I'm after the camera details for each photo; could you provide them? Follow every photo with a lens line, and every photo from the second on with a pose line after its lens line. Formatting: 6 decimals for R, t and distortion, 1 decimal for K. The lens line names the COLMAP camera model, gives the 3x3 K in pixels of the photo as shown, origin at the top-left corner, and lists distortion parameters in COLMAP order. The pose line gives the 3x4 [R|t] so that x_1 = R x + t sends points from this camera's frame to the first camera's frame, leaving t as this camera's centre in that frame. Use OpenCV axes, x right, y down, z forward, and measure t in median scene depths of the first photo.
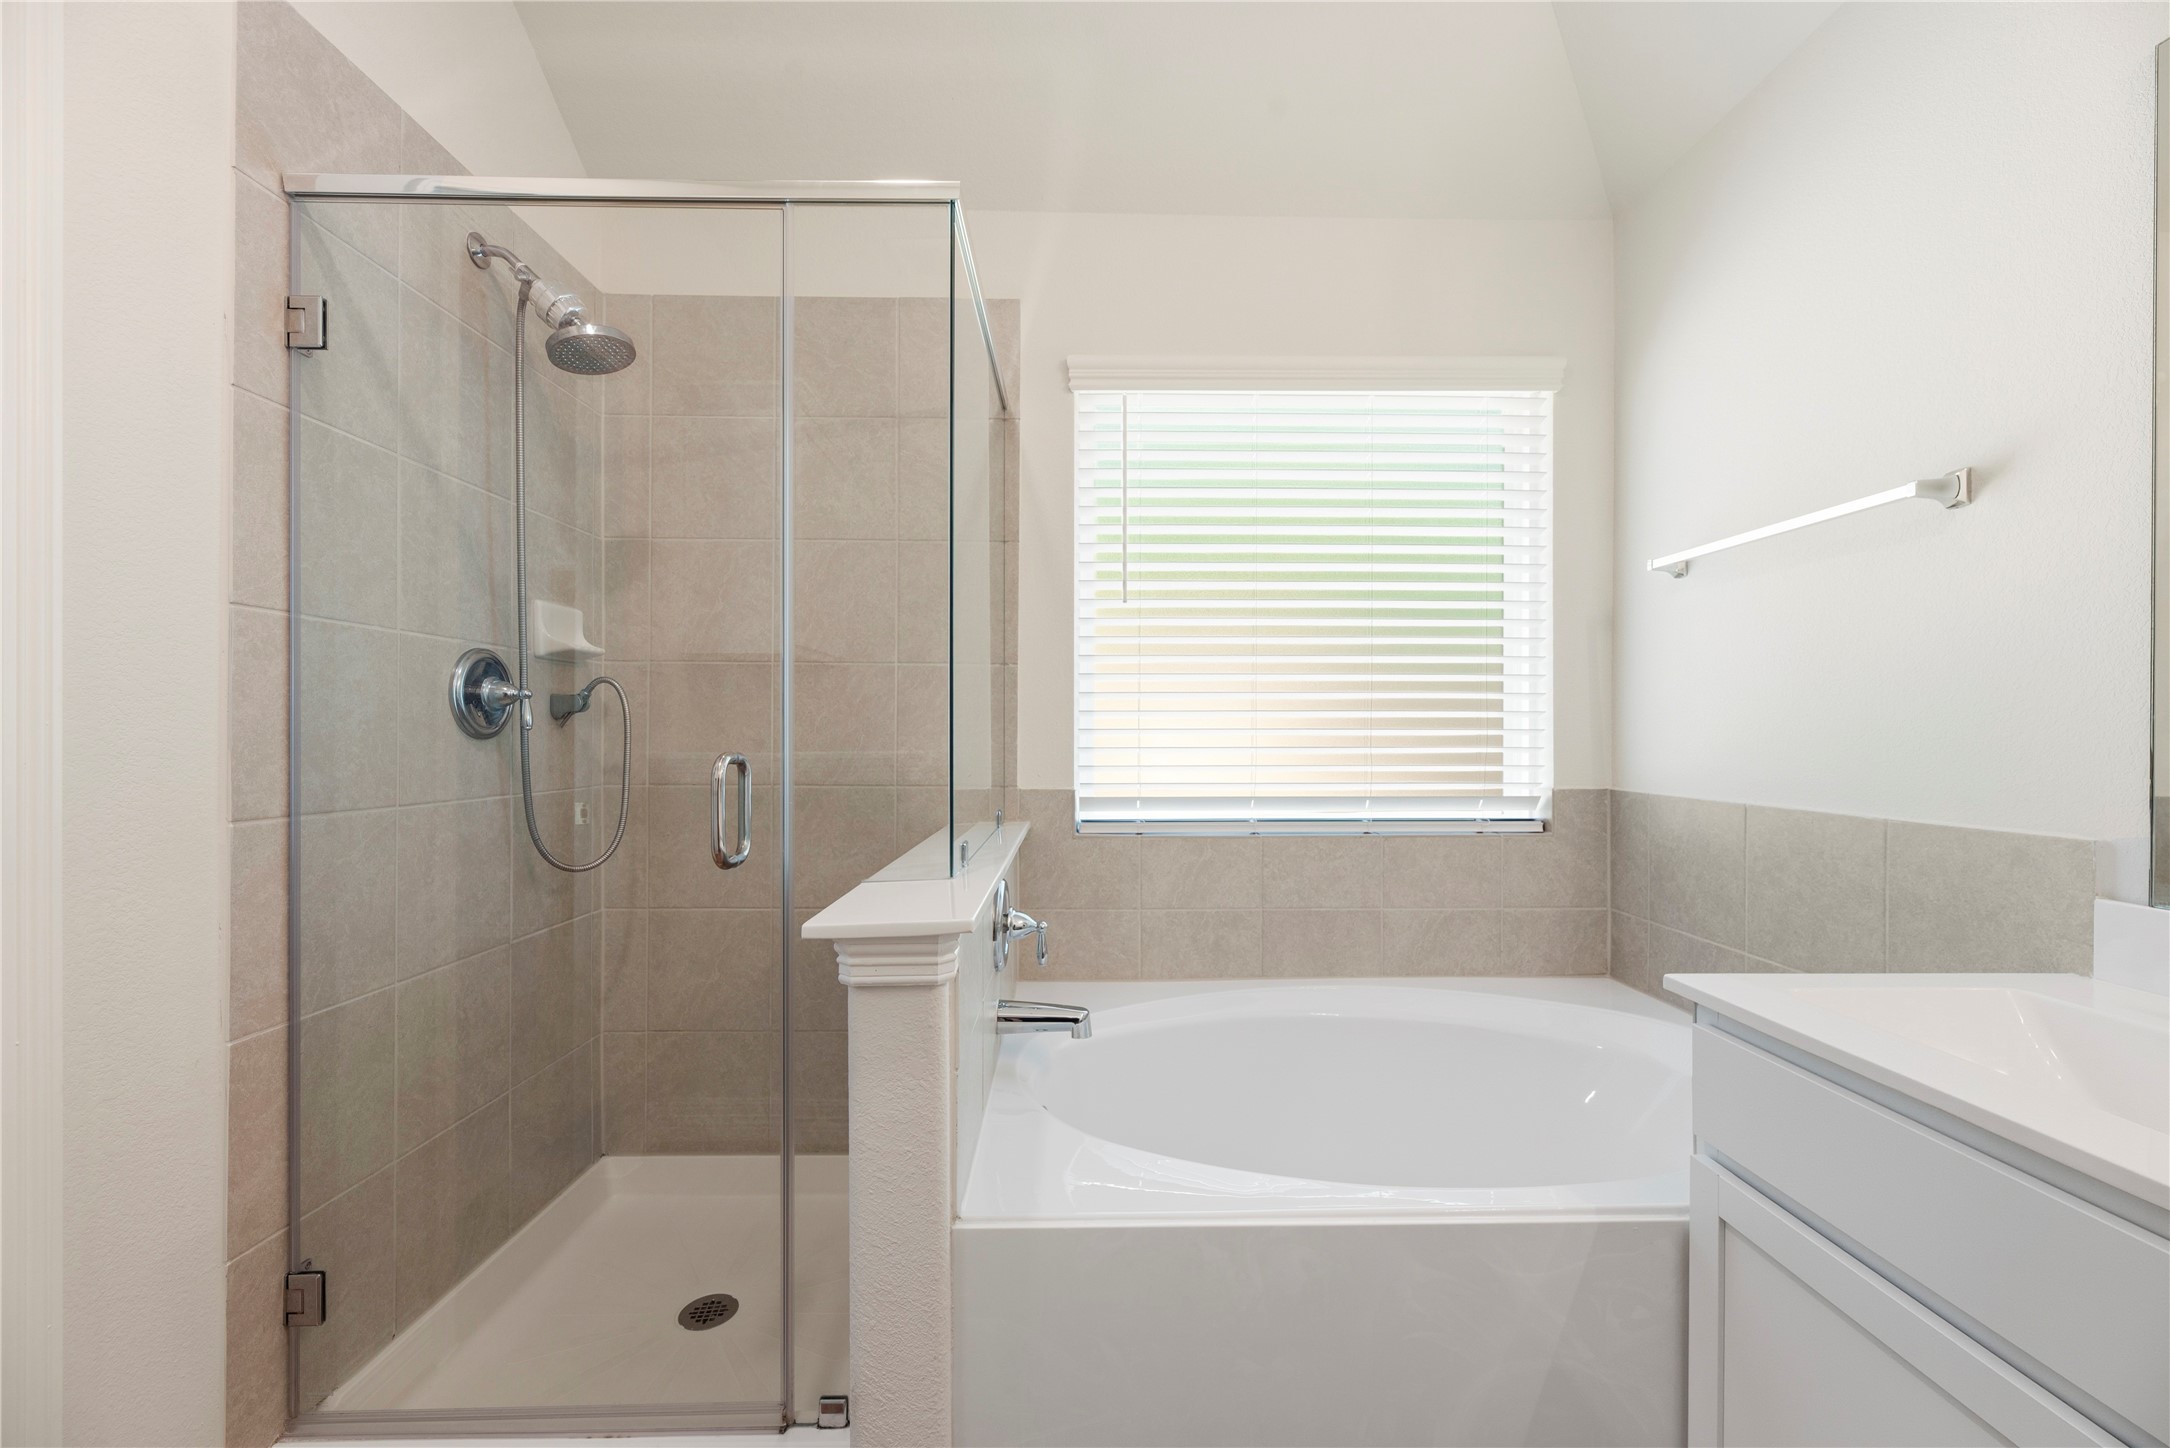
lens RADIAL K [[884.5, 0, 1091.9], [0, 884.5, 726.0], [0, 0, 1]] dist [0.000590, -0.000071]
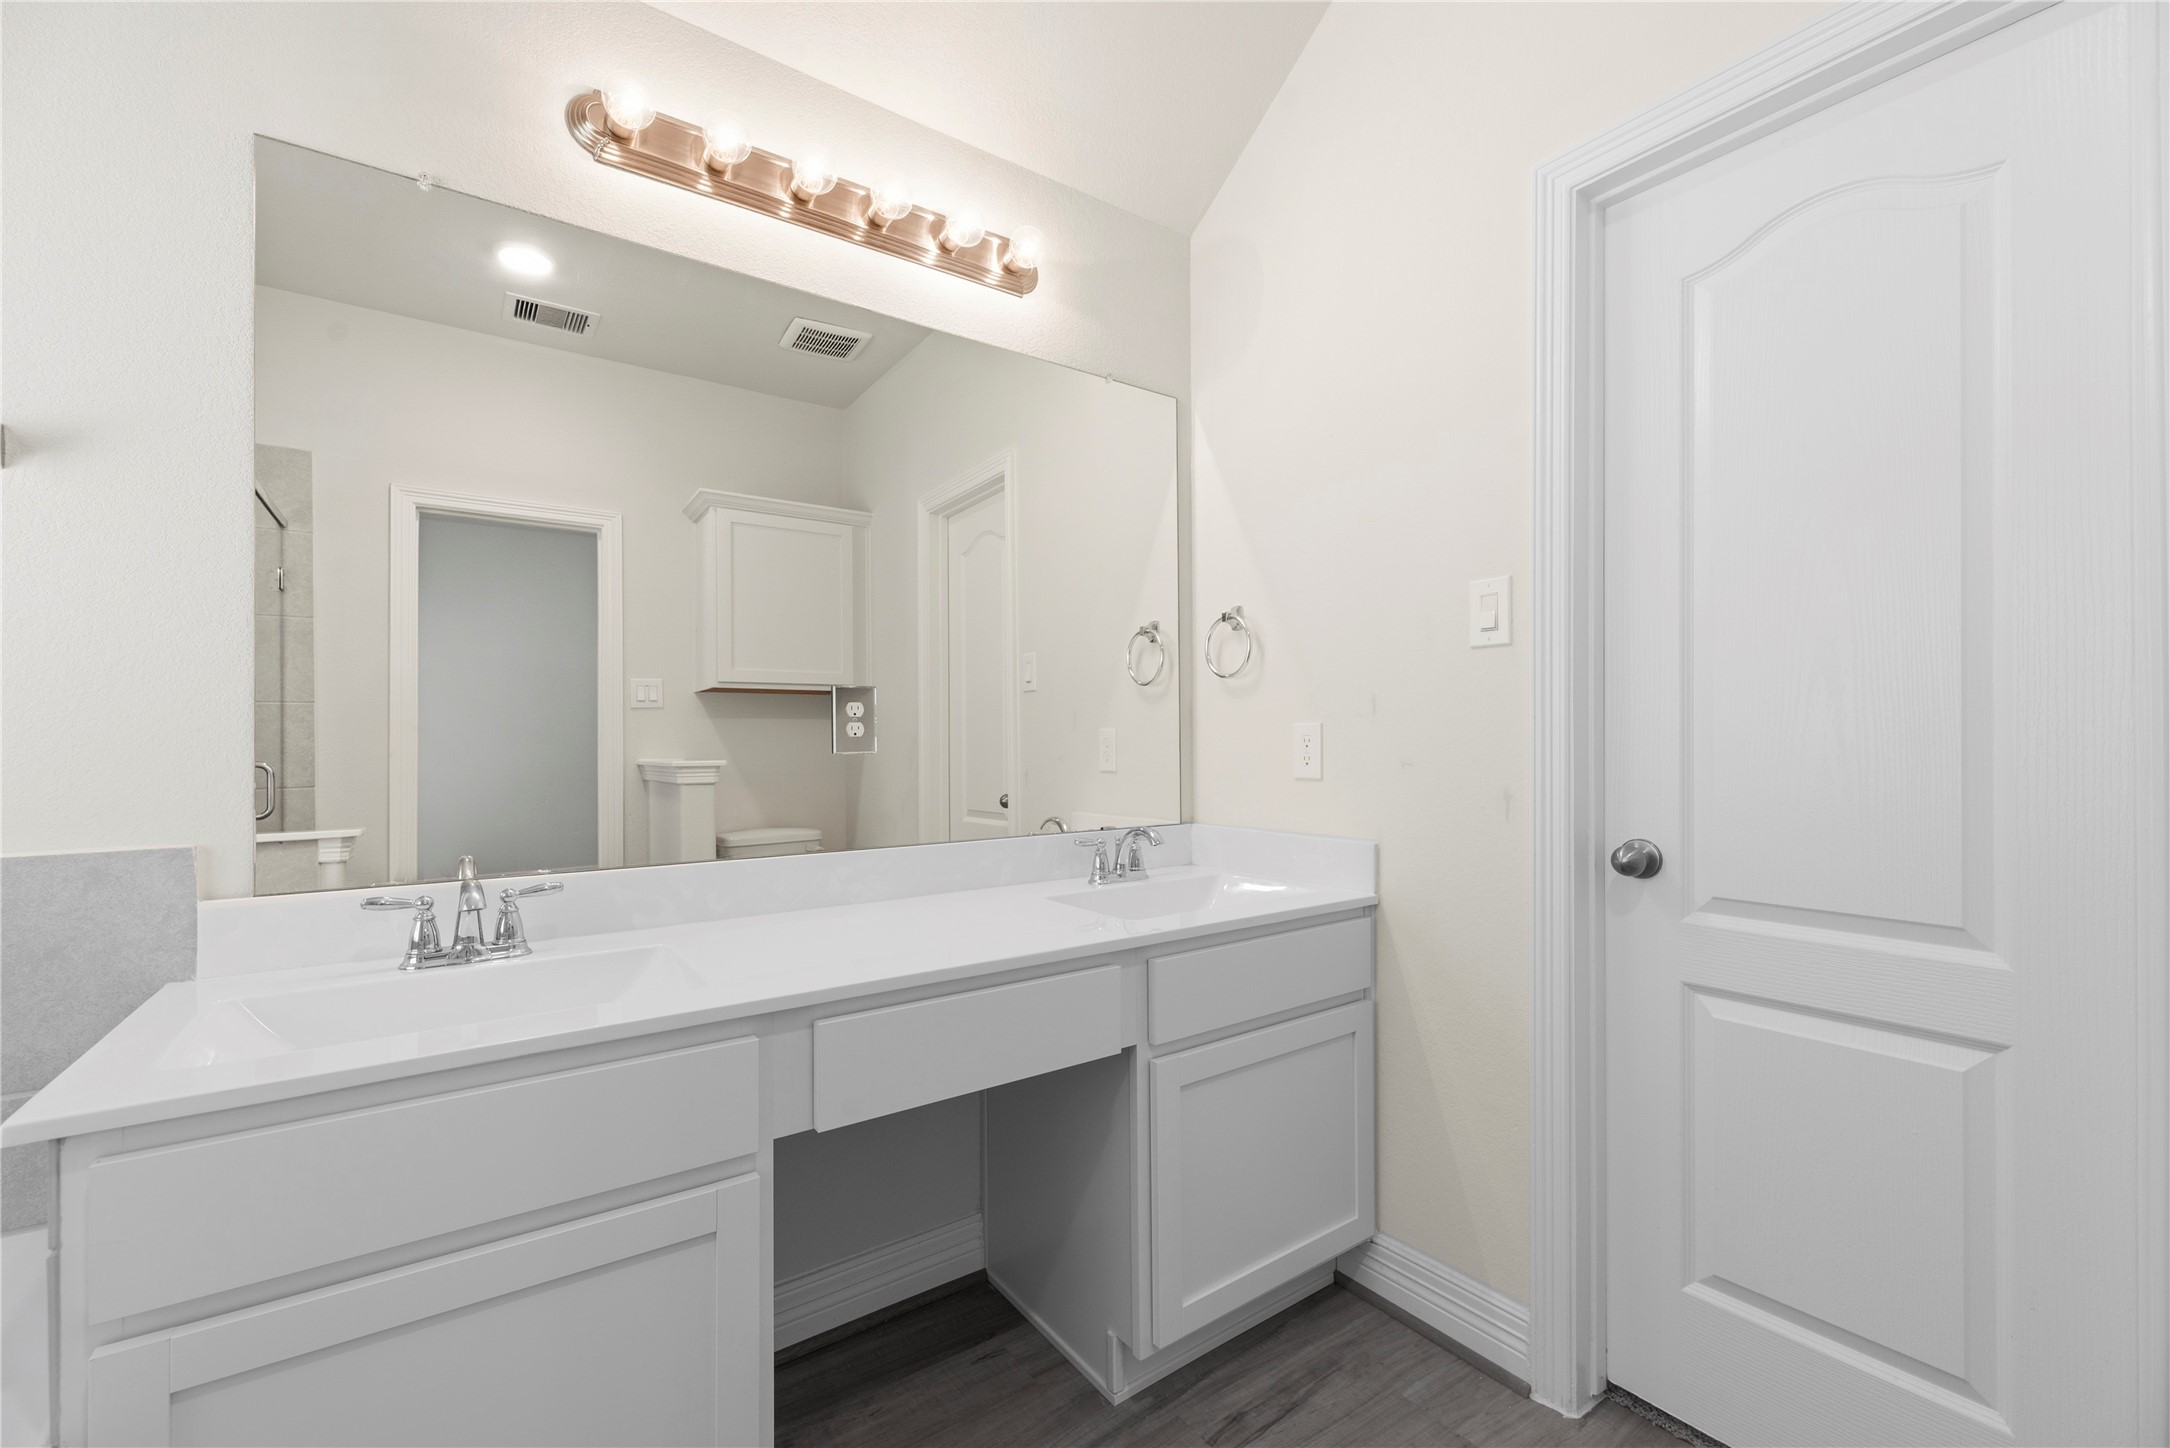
lens RADIAL K [[884.5, 0, 1088.8], [0, 884.5, 737.4], [0, 0, 1]] dist [0.000590, -0.000071]
pose [[-0.573054, 0.011770, 0.819433, -0.314746], [0.008032, 0.999930, -0.008745, 0.020135], [-0.819478, 0.001571, -0.573108, 0.736166]]
